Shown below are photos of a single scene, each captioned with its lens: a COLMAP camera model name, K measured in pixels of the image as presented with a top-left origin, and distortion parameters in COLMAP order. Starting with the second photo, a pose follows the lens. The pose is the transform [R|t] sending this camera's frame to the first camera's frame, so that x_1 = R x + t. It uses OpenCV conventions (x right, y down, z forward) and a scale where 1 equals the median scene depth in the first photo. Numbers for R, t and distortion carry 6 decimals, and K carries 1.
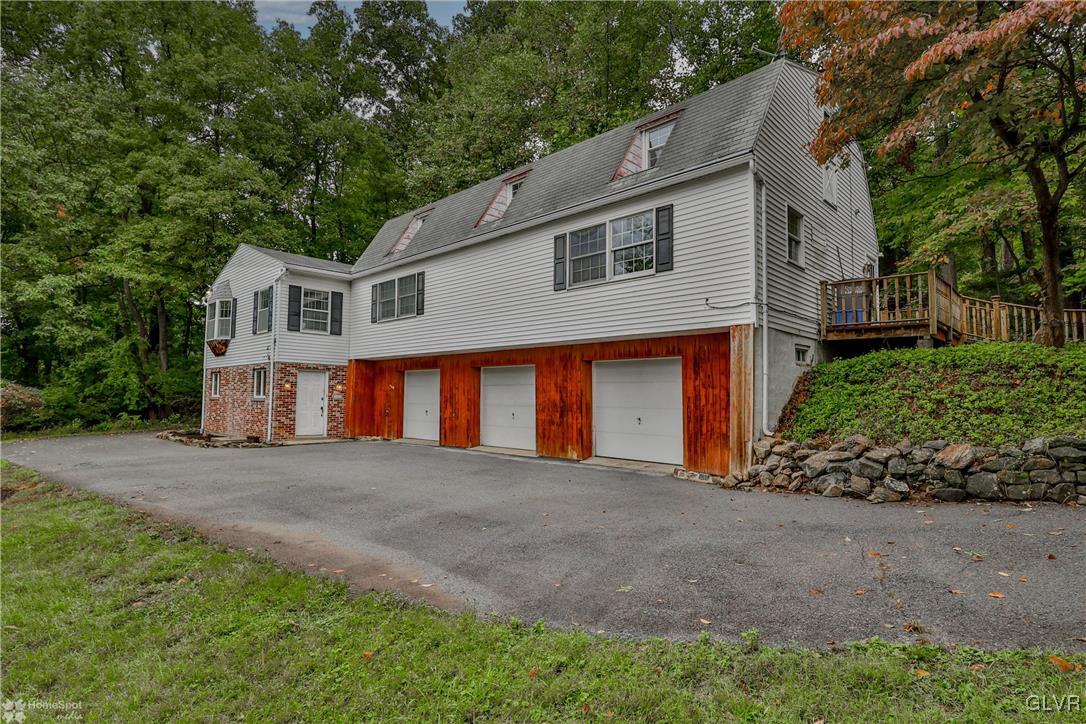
lens RADIAL K [[546.6, 0, 543.7], [0, 546.6, 365.0], [0, 0, 1]] dist [0.005580, 0.000831]
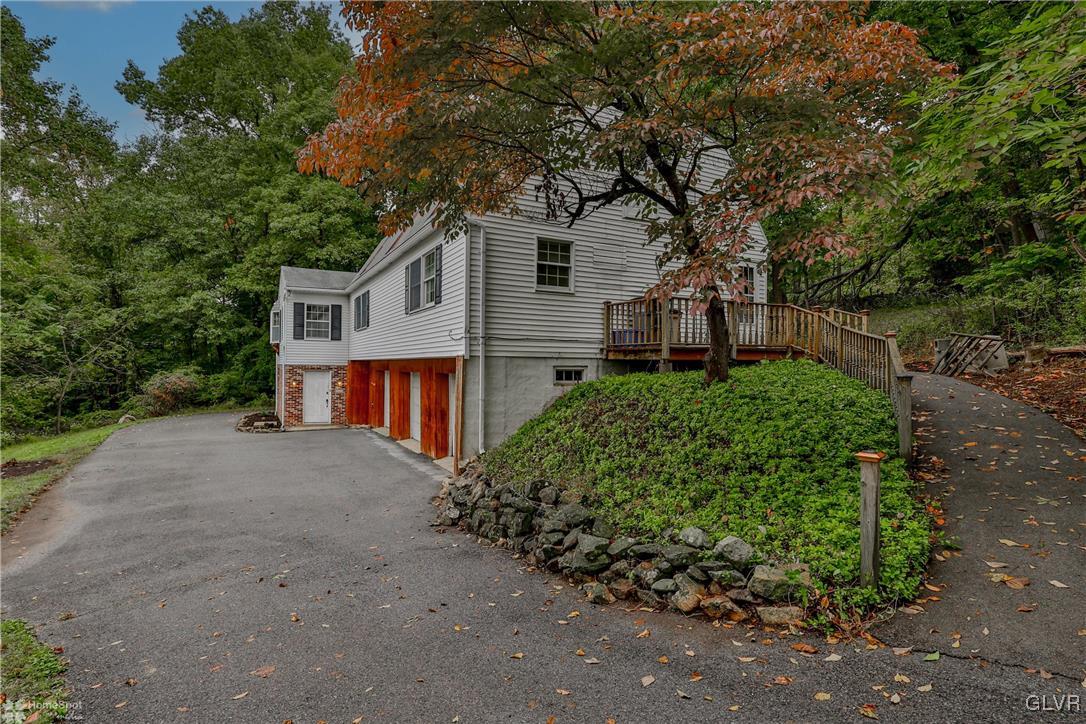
lens RADIAL K [[546.6, 0, 546.3], [0, 546.6, 362.5], [0, 0, 1]] dist [0.005580, 0.000831]
pose [[0.950913, -0.003488, -0.309440, 0.443692], [0.019051, 0.998700, 0.047286, -0.055307], [0.308873, -0.050860, 0.949743, -0.009235]]
